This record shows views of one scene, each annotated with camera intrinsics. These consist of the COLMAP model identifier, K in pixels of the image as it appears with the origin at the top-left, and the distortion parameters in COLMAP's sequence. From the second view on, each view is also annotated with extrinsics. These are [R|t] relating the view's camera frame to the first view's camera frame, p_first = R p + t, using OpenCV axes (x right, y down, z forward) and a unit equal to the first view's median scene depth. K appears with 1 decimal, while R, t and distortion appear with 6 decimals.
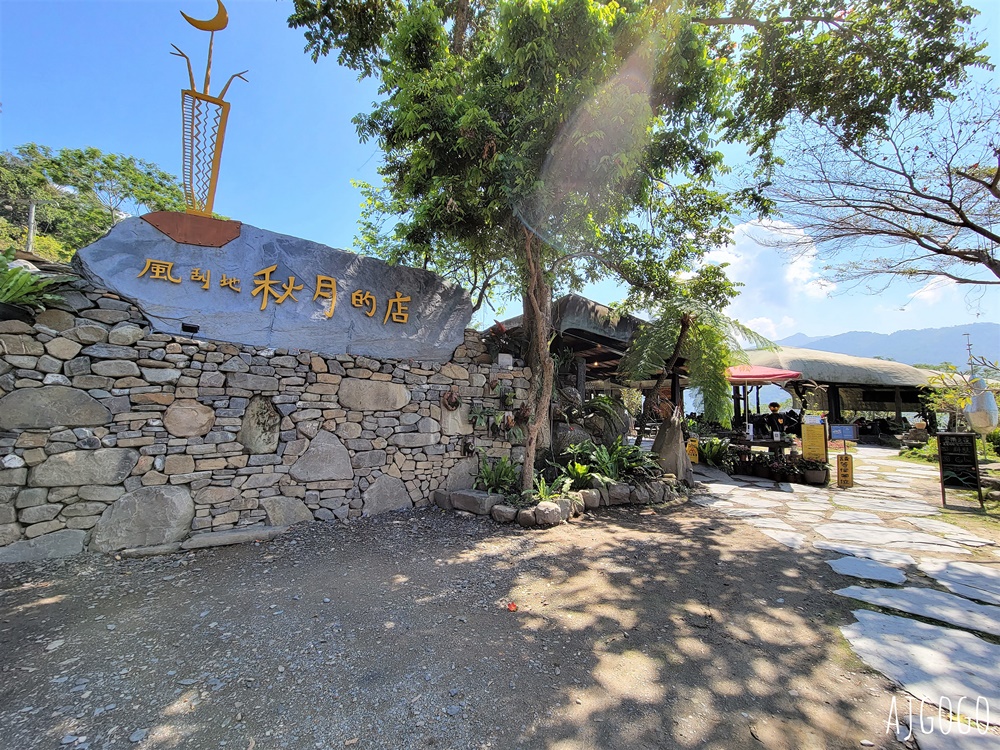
lens RADIAL K [[413.0, 0, 500.5], [0, 413.0, 380.4], [0, 0, 1]] dist [-0.006199, 0.000804]
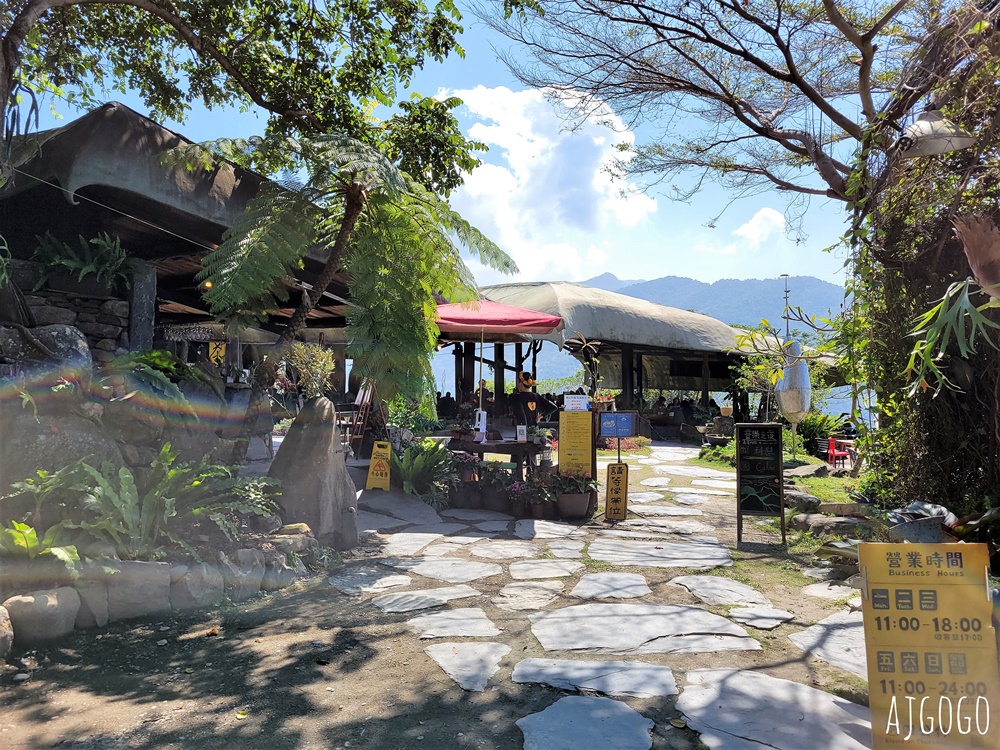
lens RADIAL K [[745.0, 0, 499.8], [0, 745.0, 377.1], [0, 0, 1]] dist [0.033633, -0.000002]
pose [[0.884236, 0.011021, 0.466909, 0.194906], [-0.037732, 0.998139, 0.047897, 0.015717], [-0.465513, -0.059970, 0.883007, 0.158221]]
